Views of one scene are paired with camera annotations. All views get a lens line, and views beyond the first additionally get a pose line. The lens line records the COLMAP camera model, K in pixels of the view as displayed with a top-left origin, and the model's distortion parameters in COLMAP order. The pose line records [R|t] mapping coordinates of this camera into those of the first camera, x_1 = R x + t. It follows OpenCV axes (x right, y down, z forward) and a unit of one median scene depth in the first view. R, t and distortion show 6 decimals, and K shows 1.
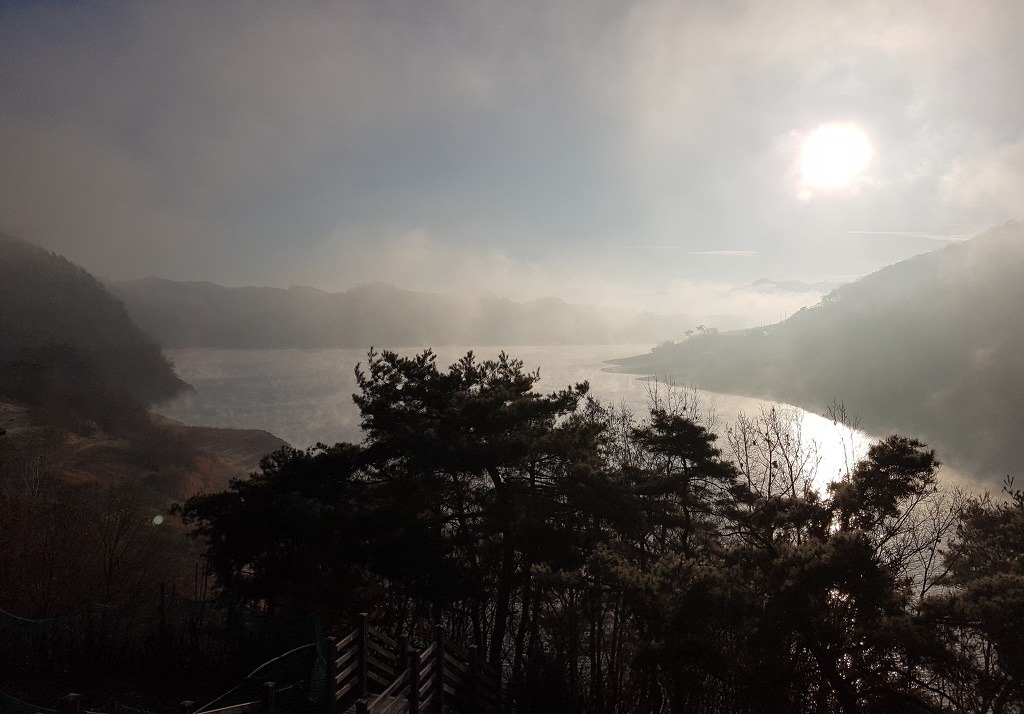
lens RADIAL K [[779.2, 0, 513.0], [0, 779.2, 353.0], [0, 0, 1]] dist [0.031267, -0.006804]
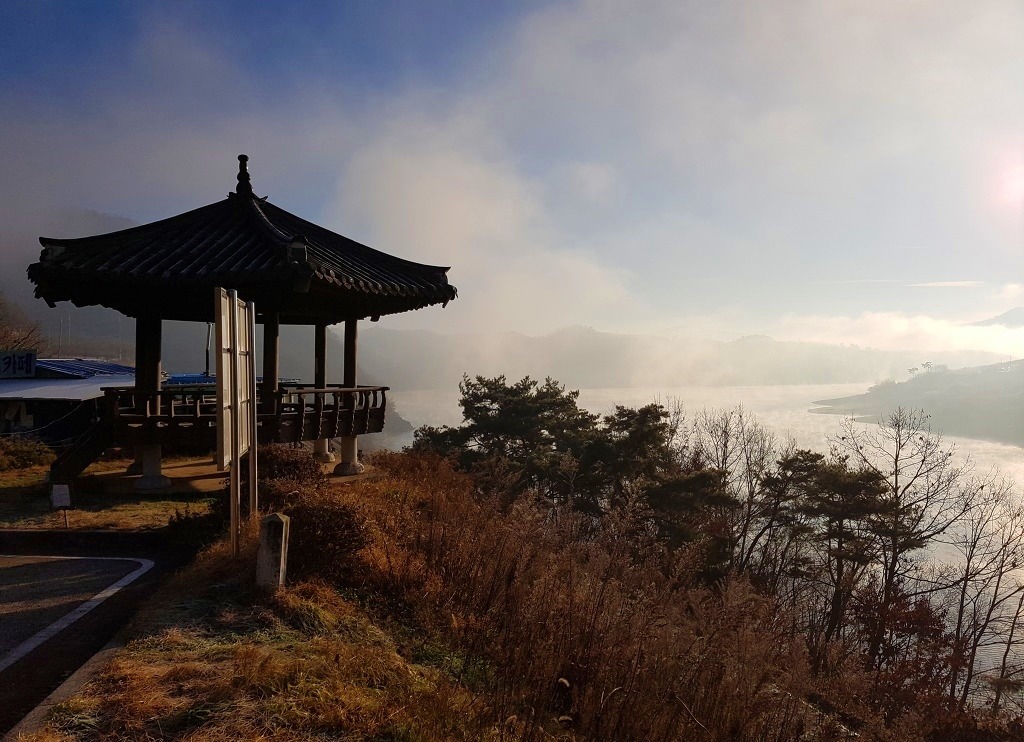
lens RADIAL K [[794.8, 0, 510.2], [0, 794.8, 370.5], [0, 0, 1]] dist [0.048509, 0.004131]
pose [[0.963516, -0.012246, -0.267370, 0.410267], [0.003900, 0.999489, -0.031726, 0.045101], [0.267622, 0.029526, 0.963071, -0.785961]]
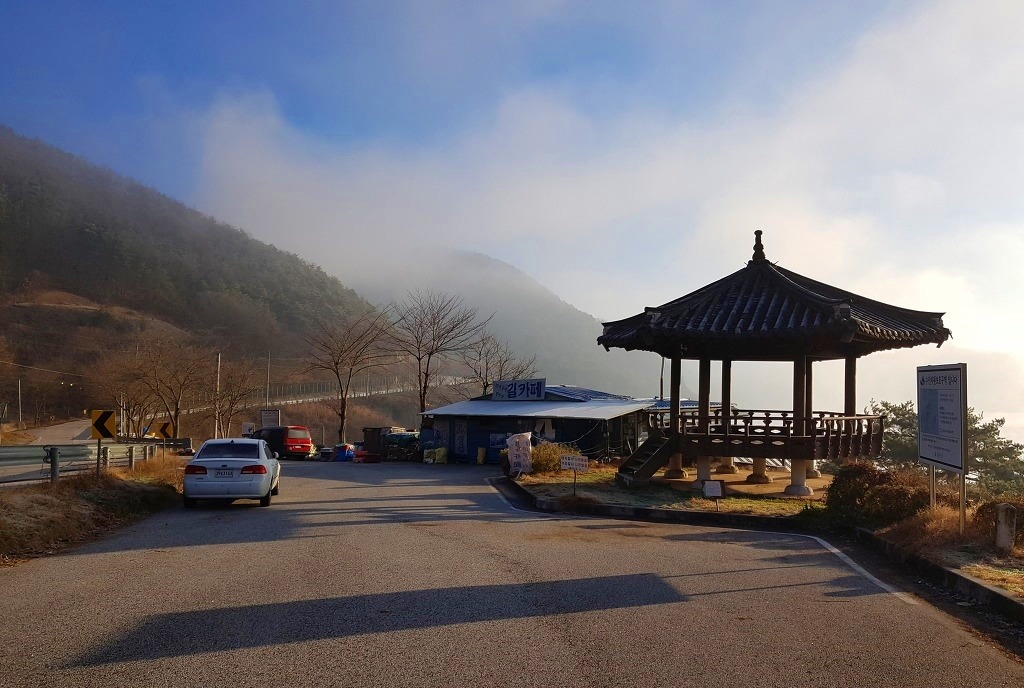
lens RADIAL K [[779.3, 0, 511.0], [0, 779.3, 343.8], [0, 0, 1]] dist [-0.006017, -0.004197]
pose [[0.761711, -0.043441, -0.646459, 0.357789], [-0.018449, 0.995891, -0.088660, 0.041880], [0.647654, 0.079460, 0.757780, -0.961787]]
